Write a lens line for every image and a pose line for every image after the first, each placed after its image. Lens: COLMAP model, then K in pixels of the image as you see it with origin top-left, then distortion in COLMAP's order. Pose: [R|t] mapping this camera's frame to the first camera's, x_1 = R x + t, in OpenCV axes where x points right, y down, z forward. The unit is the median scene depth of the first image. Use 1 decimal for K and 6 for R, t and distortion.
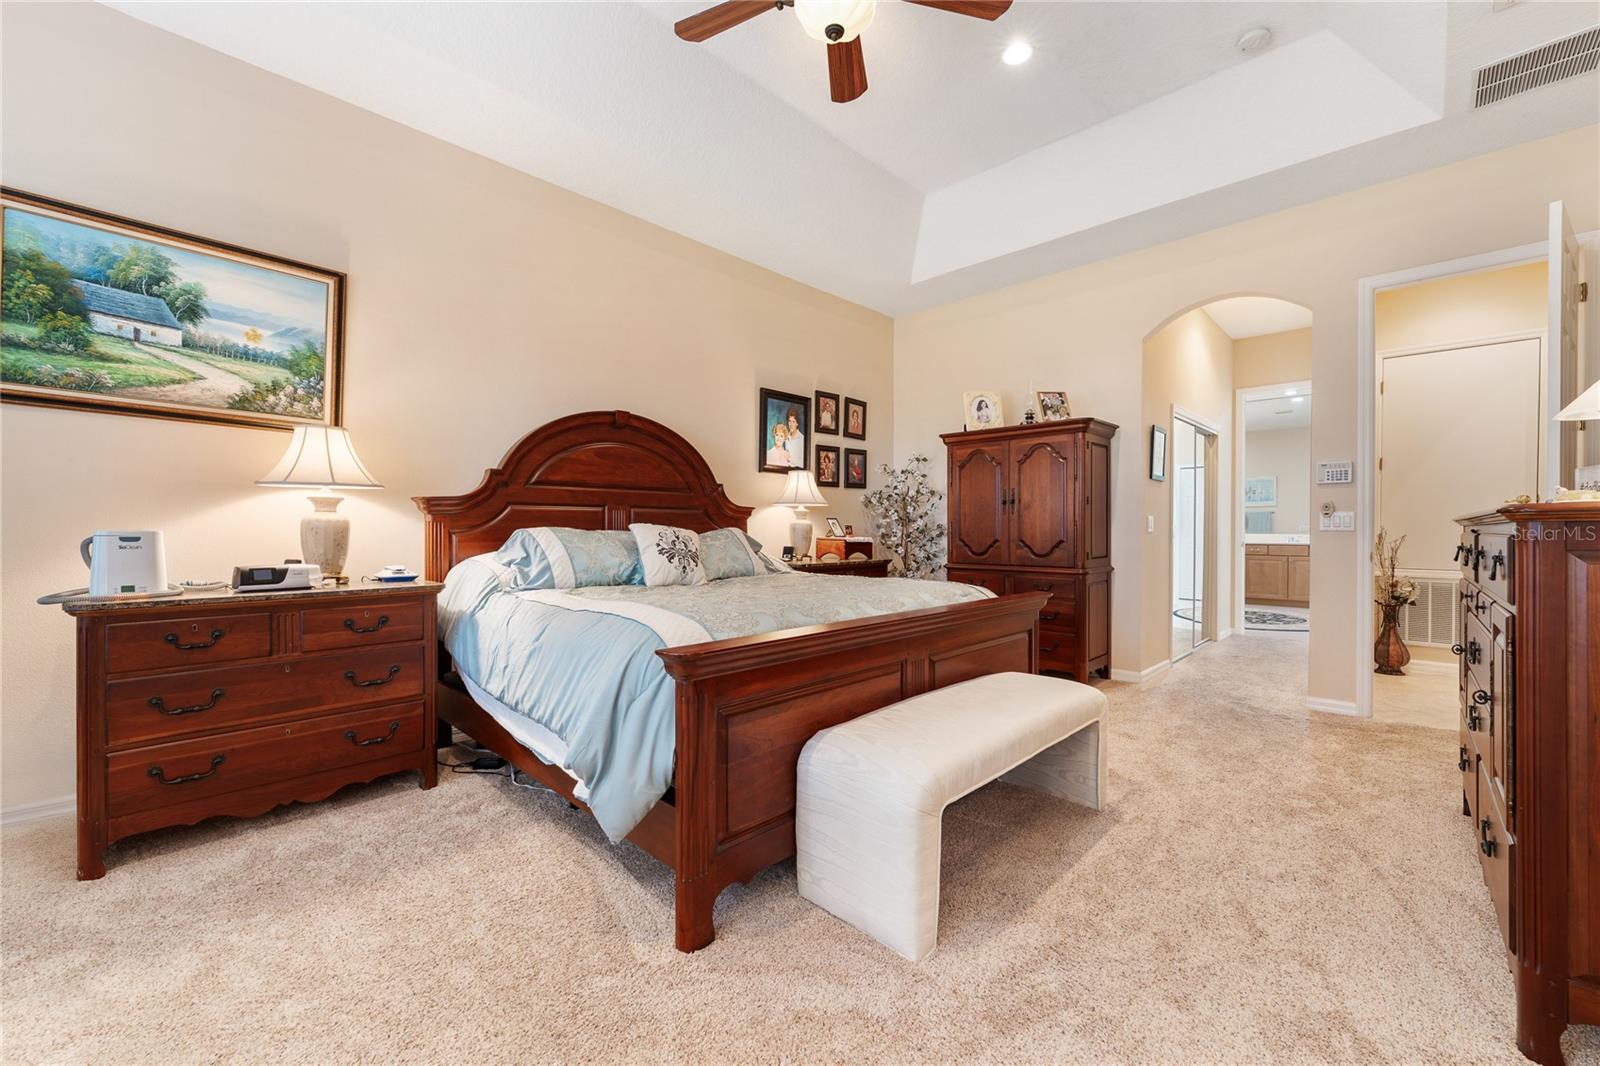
lens RADIAL K [[647.7, 0, 800.0], [0, 647.7, 533.0], [0, 0, 1]] dist [-0.000735, -0.000252]
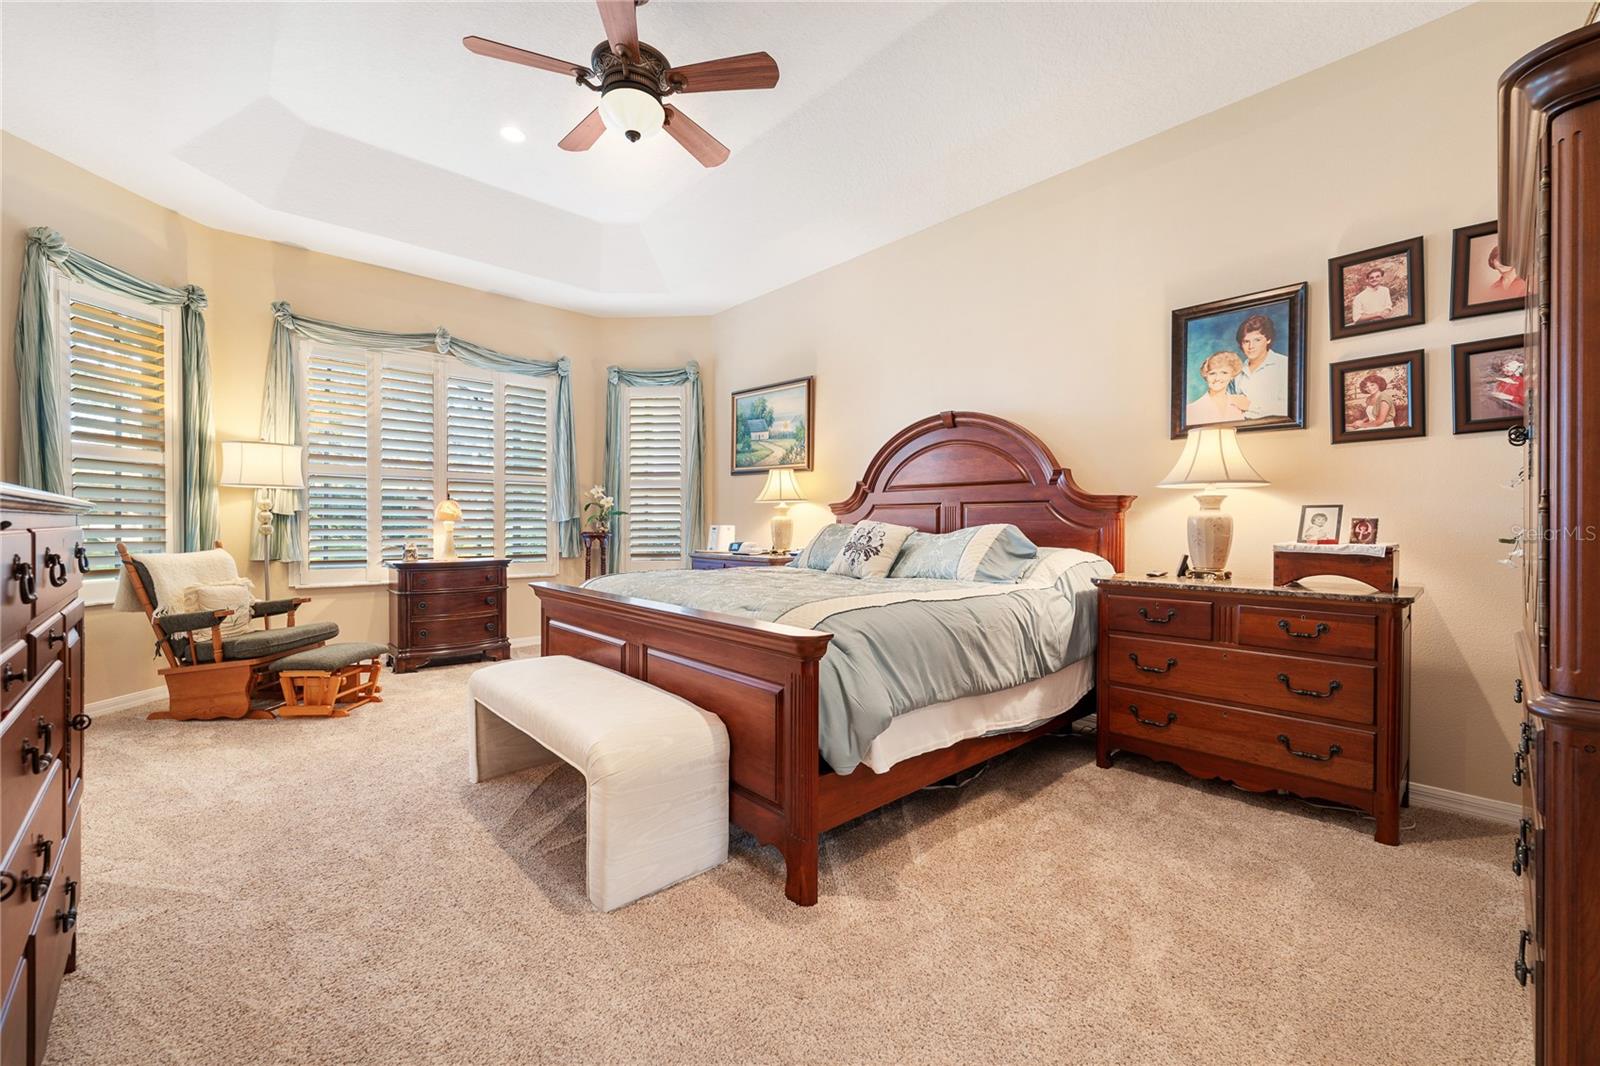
lens RADIAL K [[647.7, 0, 800.0], [0, 647.7, 533.0], [0, 0, 1]] dist [-0.000735, -0.000252]
pose [[-0.055166, 0.011358, -0.998413, 0.588541], [-0.007701, 0.999901, 0.011800, -0.003711], [0.998448, 0.008339, -0.055073, 0.625347]]
